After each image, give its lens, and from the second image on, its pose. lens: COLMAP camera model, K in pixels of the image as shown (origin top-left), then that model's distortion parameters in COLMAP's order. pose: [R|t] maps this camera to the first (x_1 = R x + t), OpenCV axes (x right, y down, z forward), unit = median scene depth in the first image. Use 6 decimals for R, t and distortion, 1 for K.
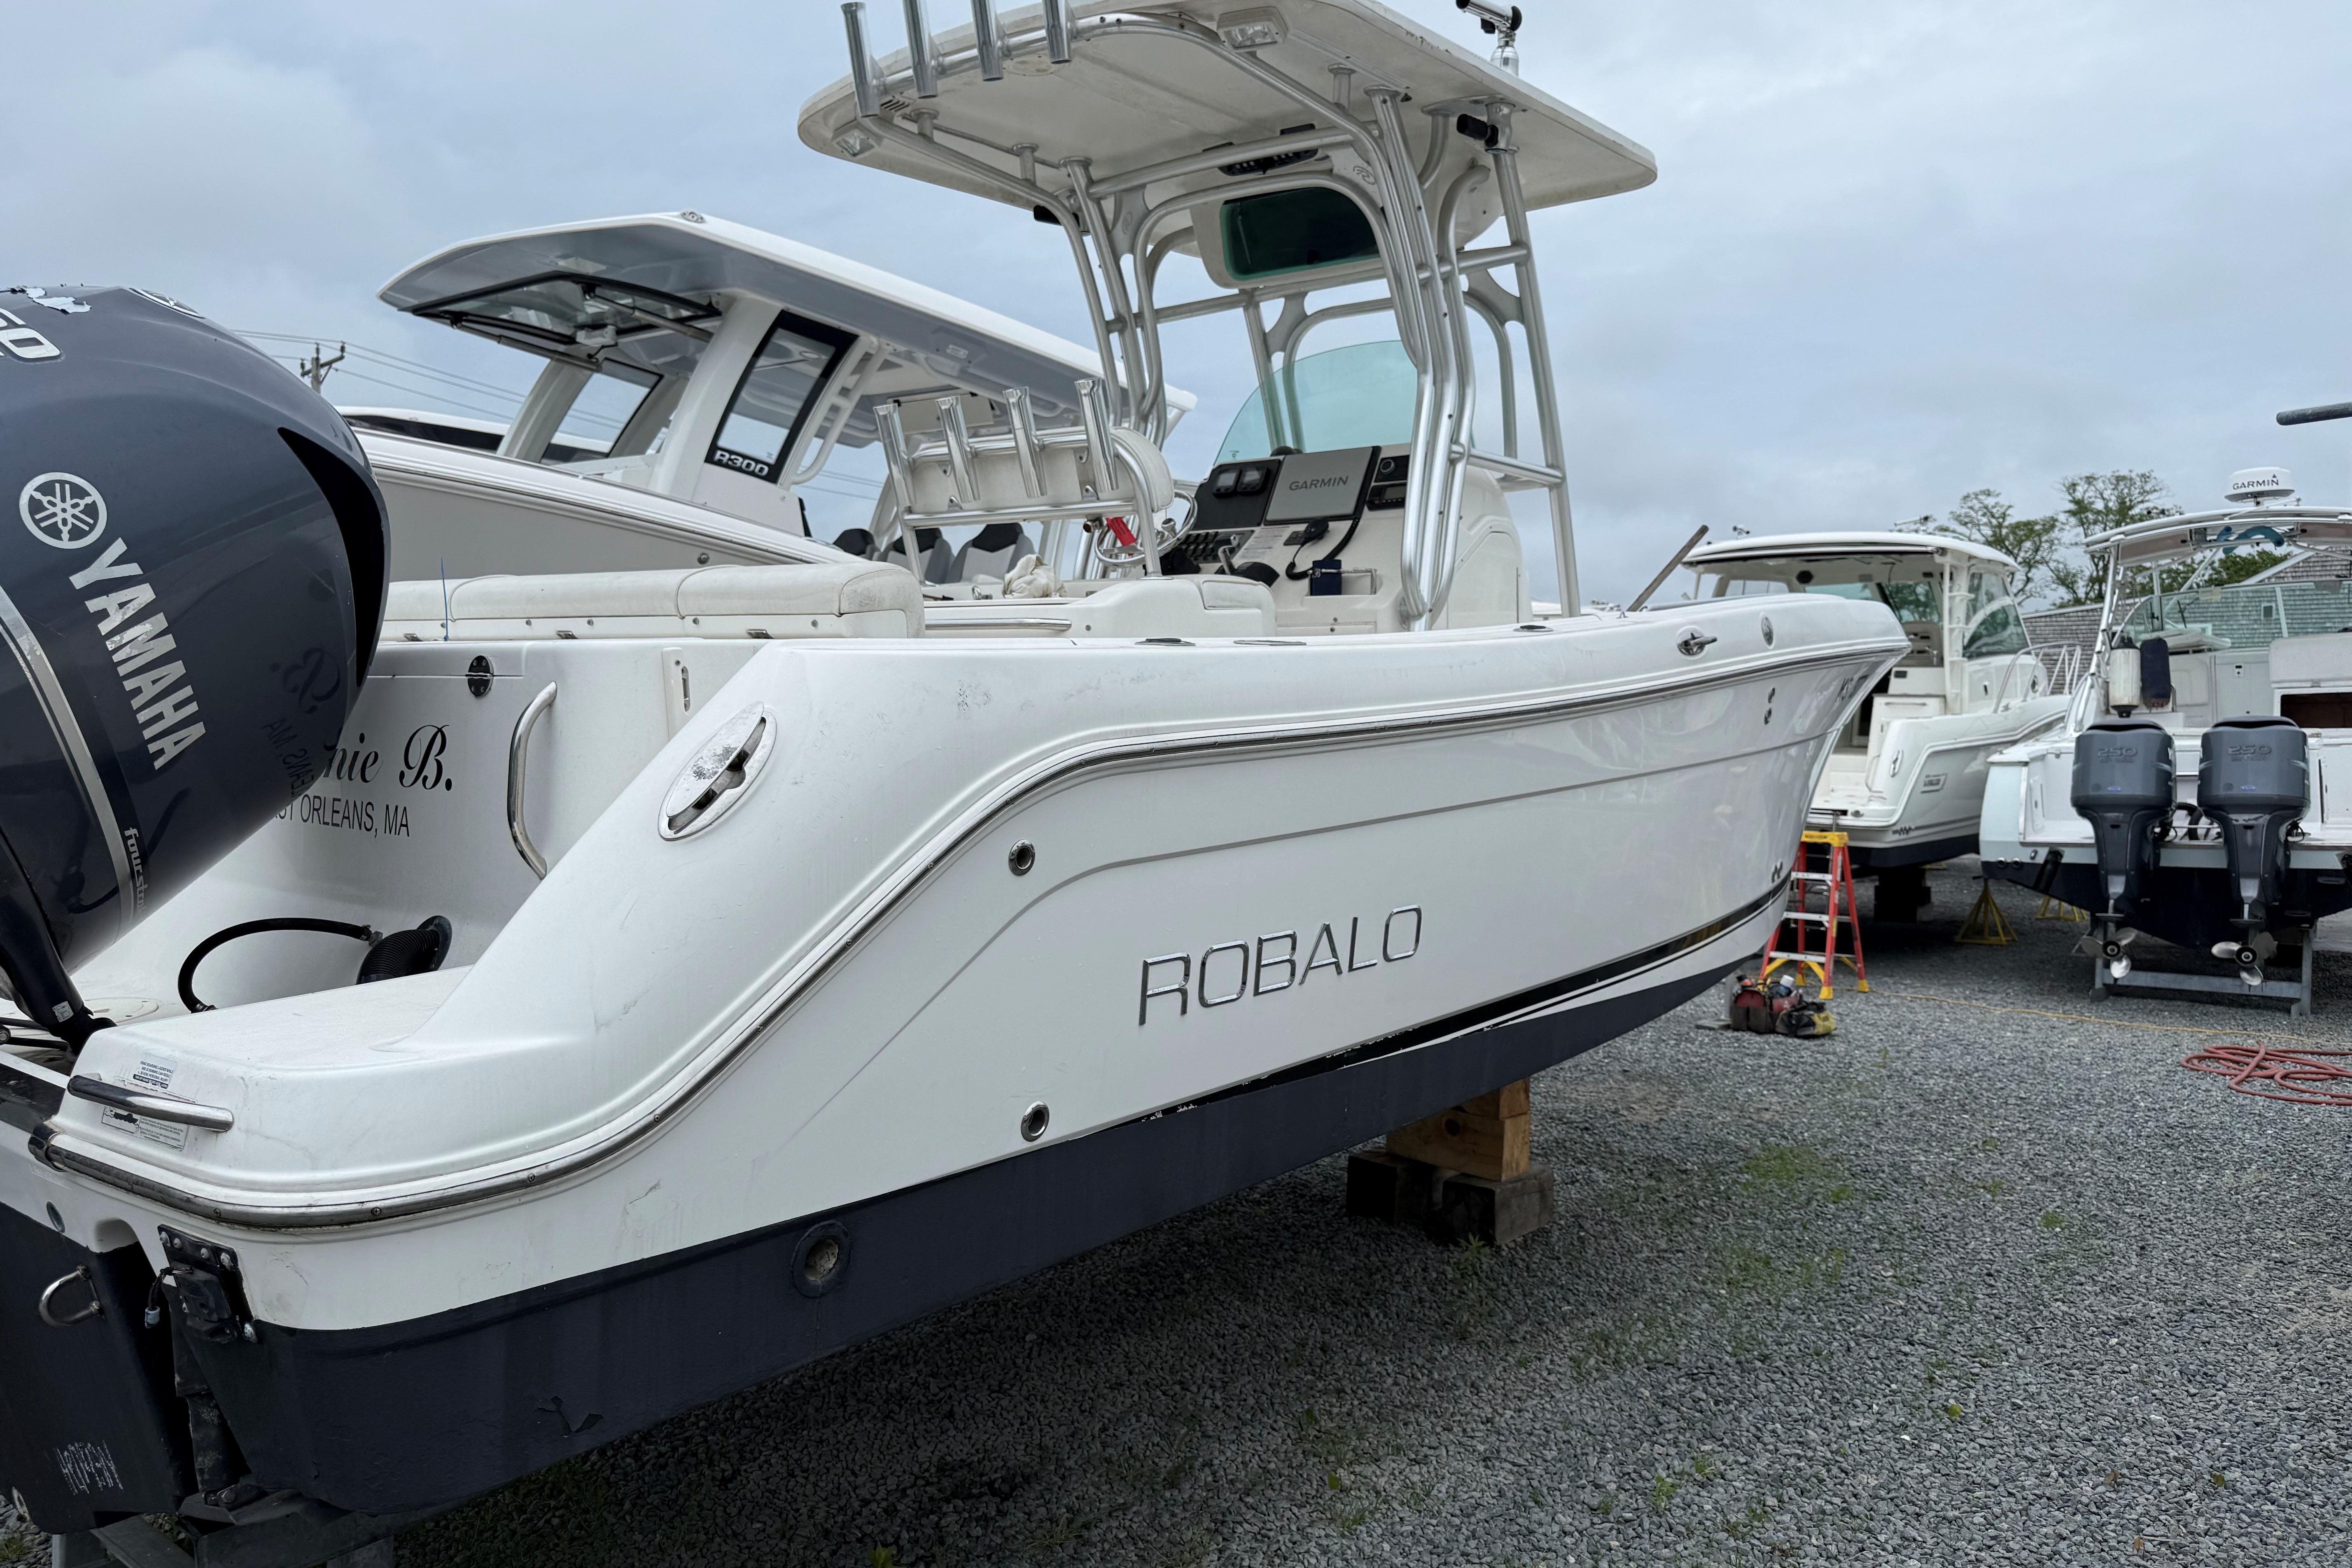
lens RADIAL K [[1654.4, 0, 1171.4], [0, 1654.4, 832.8], [0, 0, 1]] dist [0.045112, -0.060956]
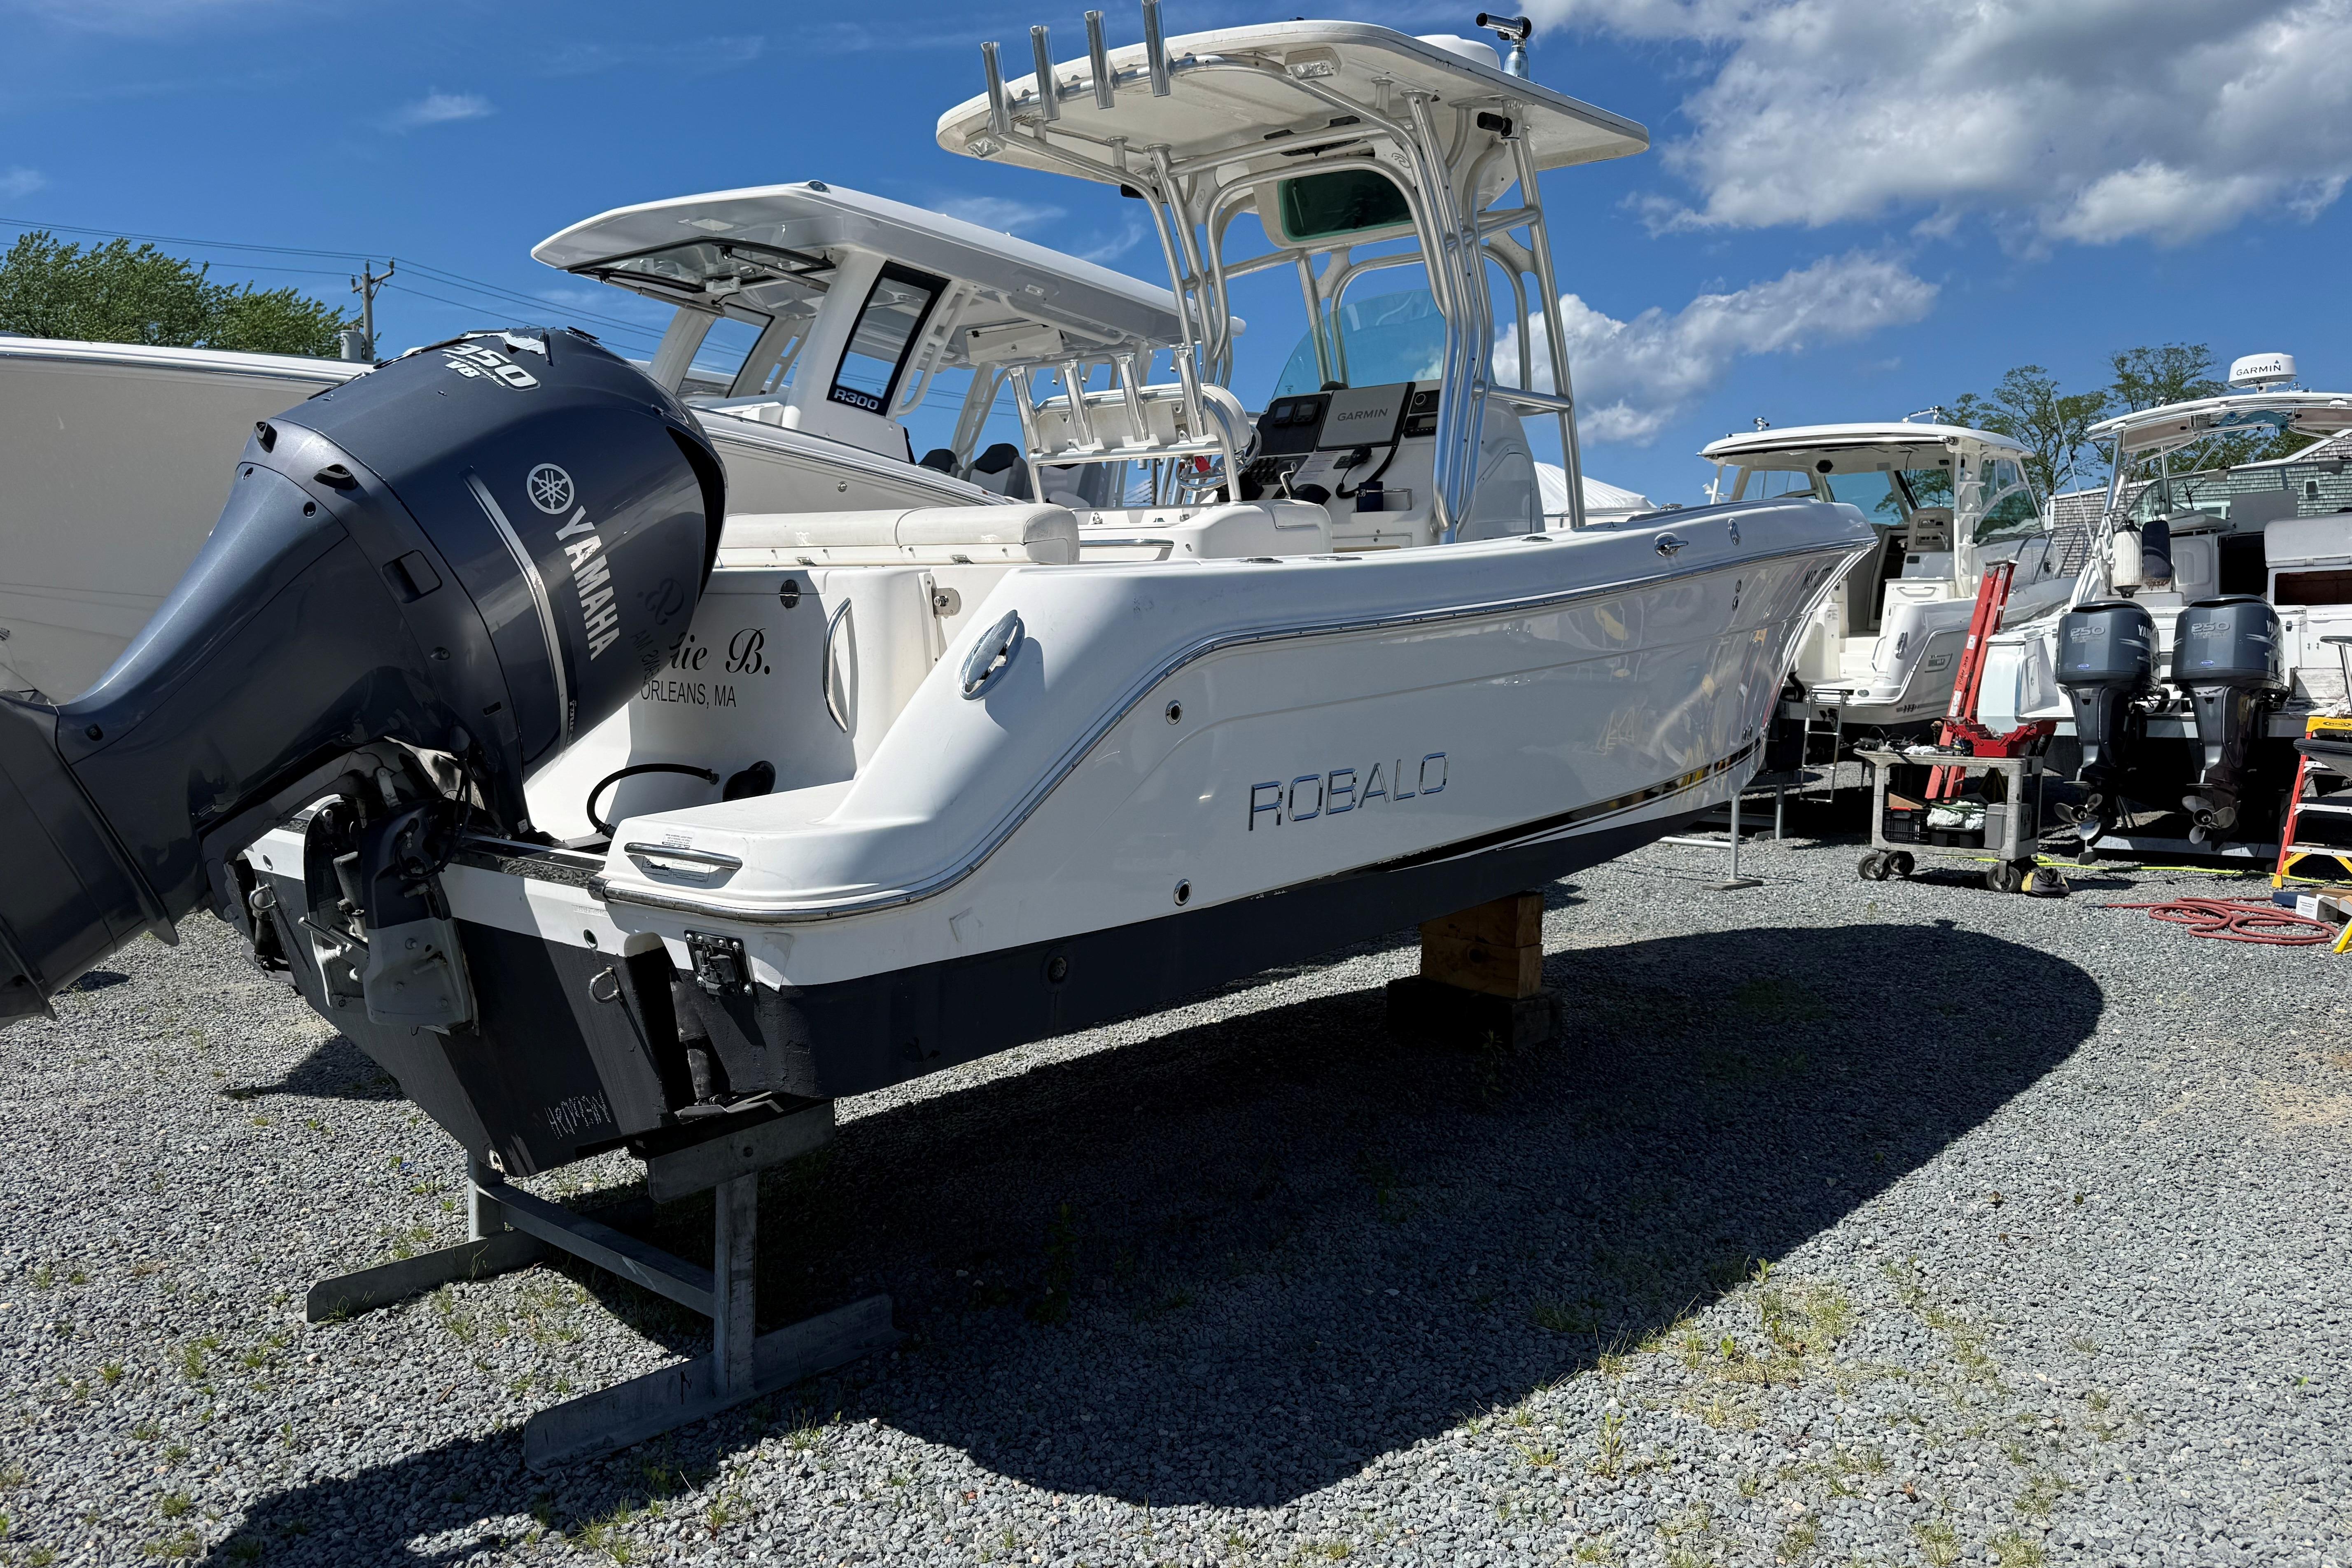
lens RADIAL K [[1654.4, 0, 1128.9], [0, 1654.4, 825.4], [0, 0, 1]] dist [0.045112, -0.060956]
pose [[0.999008, -0.011171, -0.043118, -0.033219], [0.013616, 0.998291, 0.056830, 0.015702], [0.042409, -0.057361, 0.997452, -0.231985]]
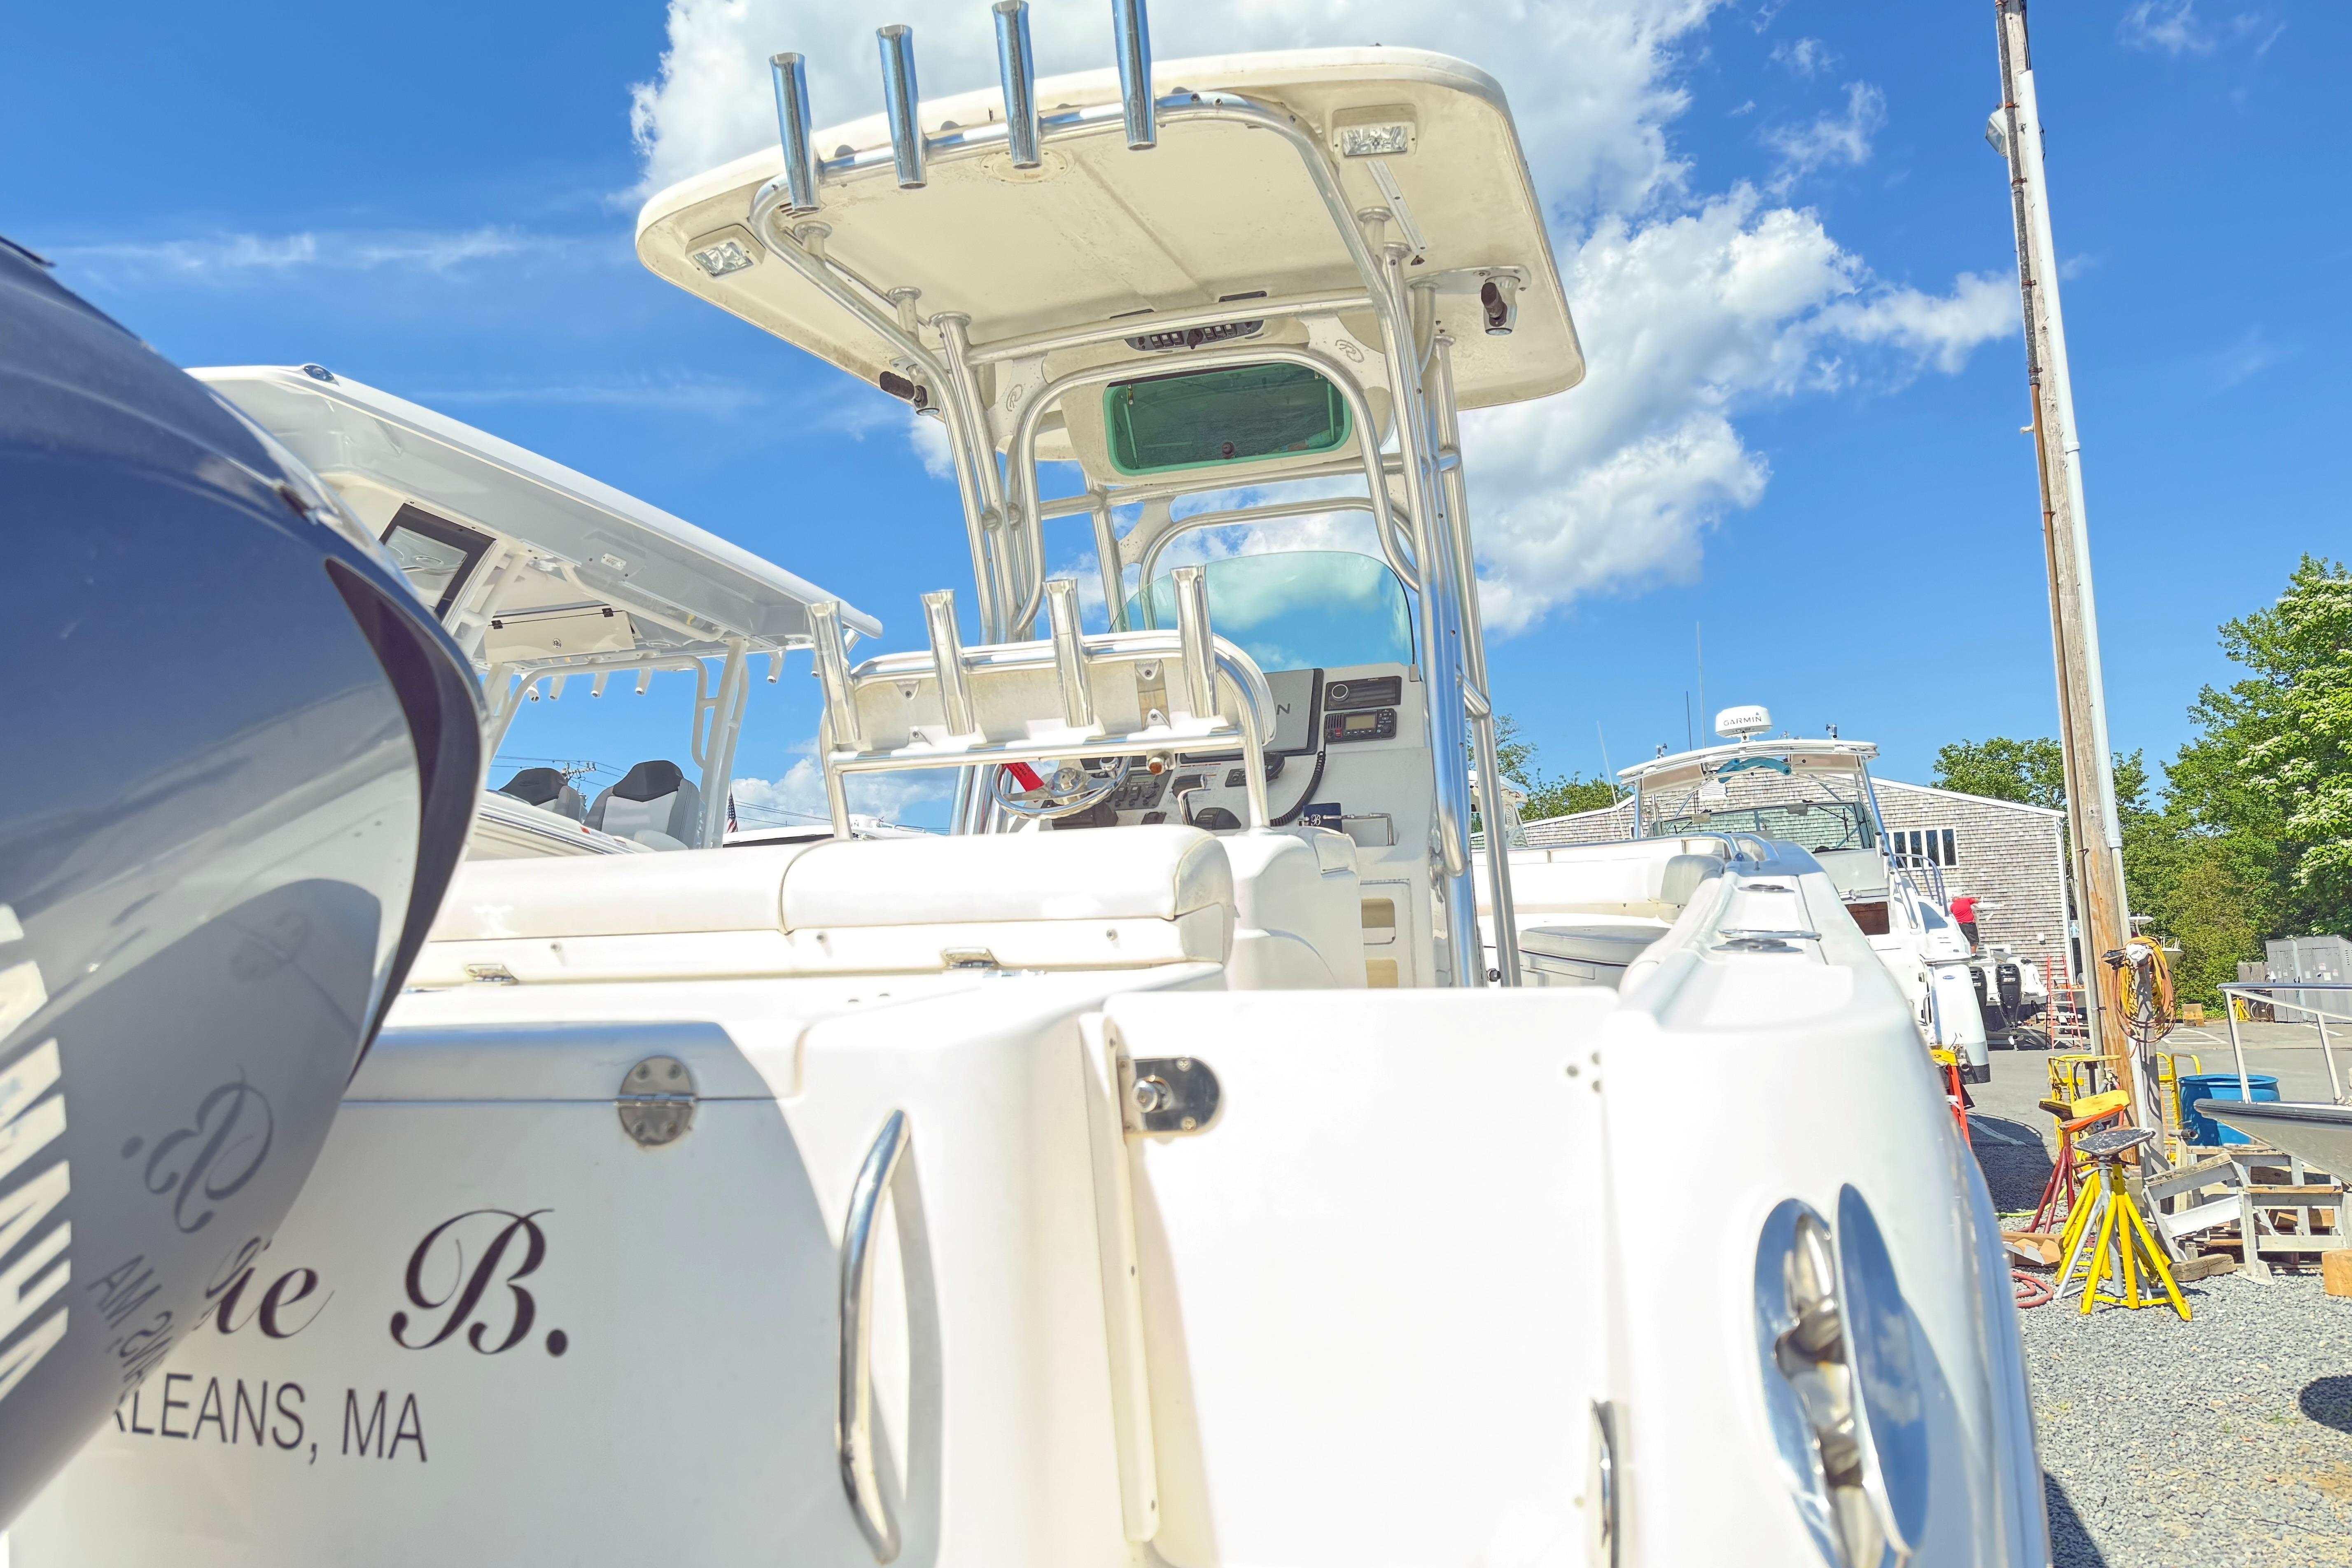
lens RADIAL K [[1654.4, 0, 1156.4], [0, 1654.4, 788.7], [0, 0, 1]] dist [0.045112, -0.060956]
pose [[0.946044, -0.016101, 0.323638, -0.232615], [0.070323, 0.985163, -0.156555, -0.052174], [-0.316315, 0.170867, 0.933139, 0.273919]]
